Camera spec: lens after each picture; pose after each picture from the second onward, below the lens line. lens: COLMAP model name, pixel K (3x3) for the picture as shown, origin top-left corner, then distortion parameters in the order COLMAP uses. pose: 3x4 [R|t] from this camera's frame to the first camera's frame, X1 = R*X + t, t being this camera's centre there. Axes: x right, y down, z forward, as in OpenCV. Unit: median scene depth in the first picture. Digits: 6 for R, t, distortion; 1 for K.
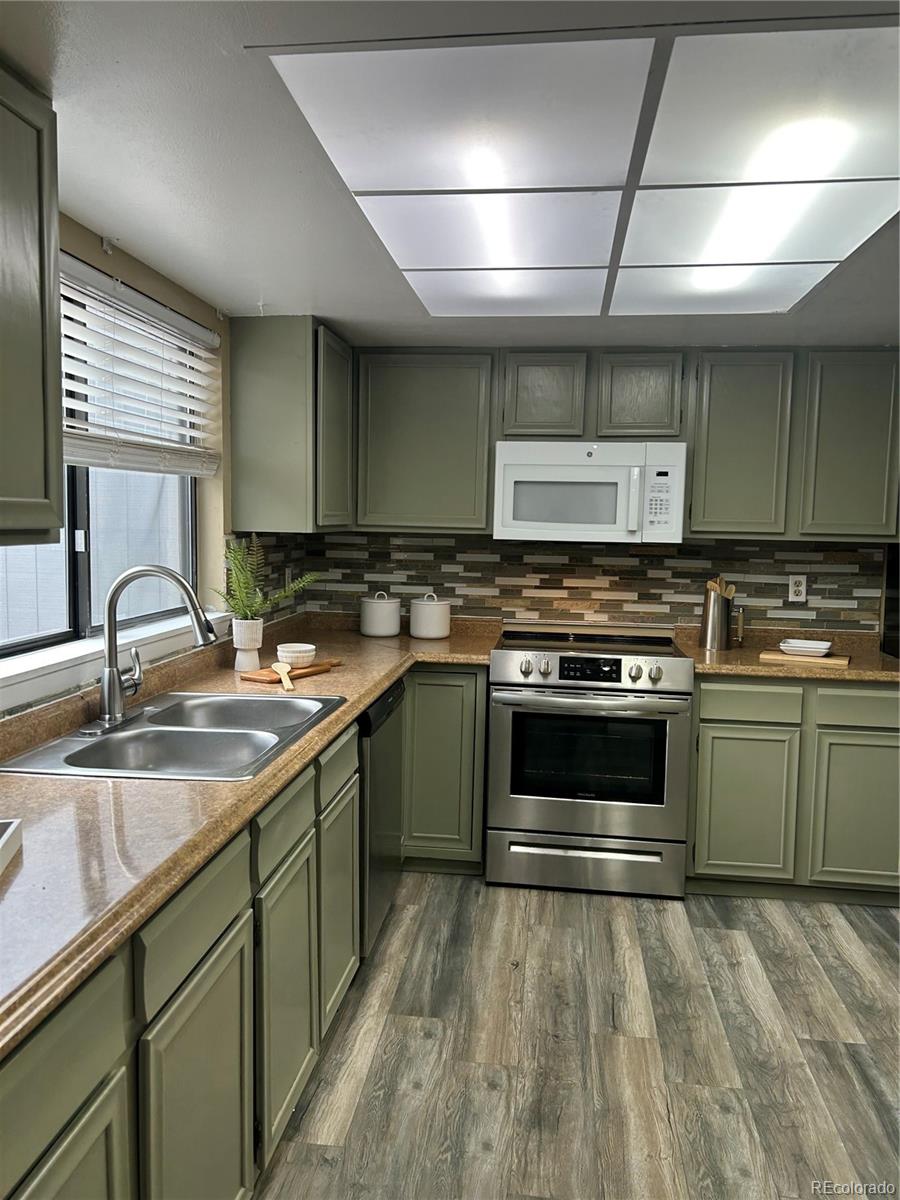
lens RADIAL K [[901.8, 0, 444.3], [0, 901.8, 592.3], [0, 0, 1]] dist [0.049599, -0.051280]
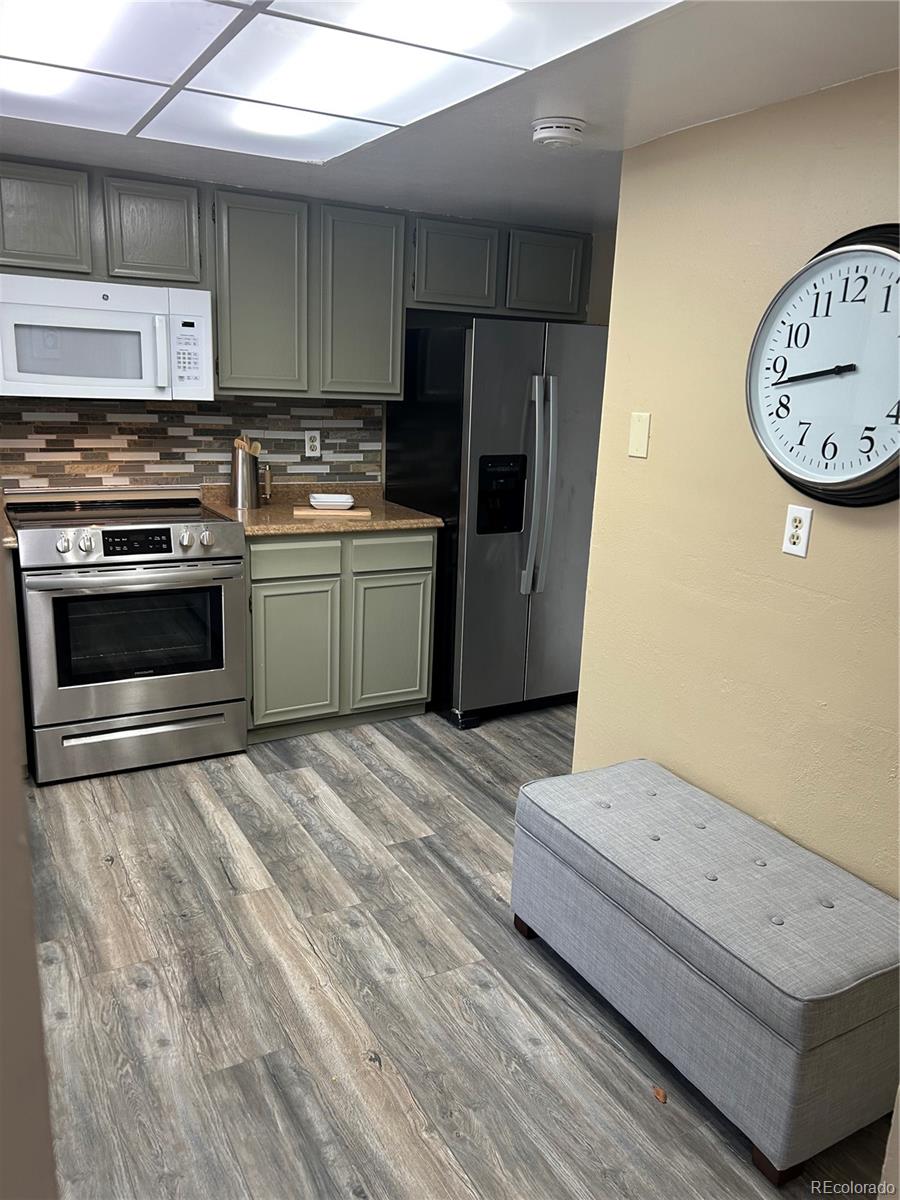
lens RADIAL K [[901.8, 0, 448.0], [0, 901.8, 603.5], [0, 0, 1]] dist [0.049599, -0.051280]
pose [[0.807146, -0.133993, 0.574944, -0.128822], [0.021516, 0.979931, 0.198172, -0.031511], [-0.589959, -0.147583, 0.793831, 0.061288]]
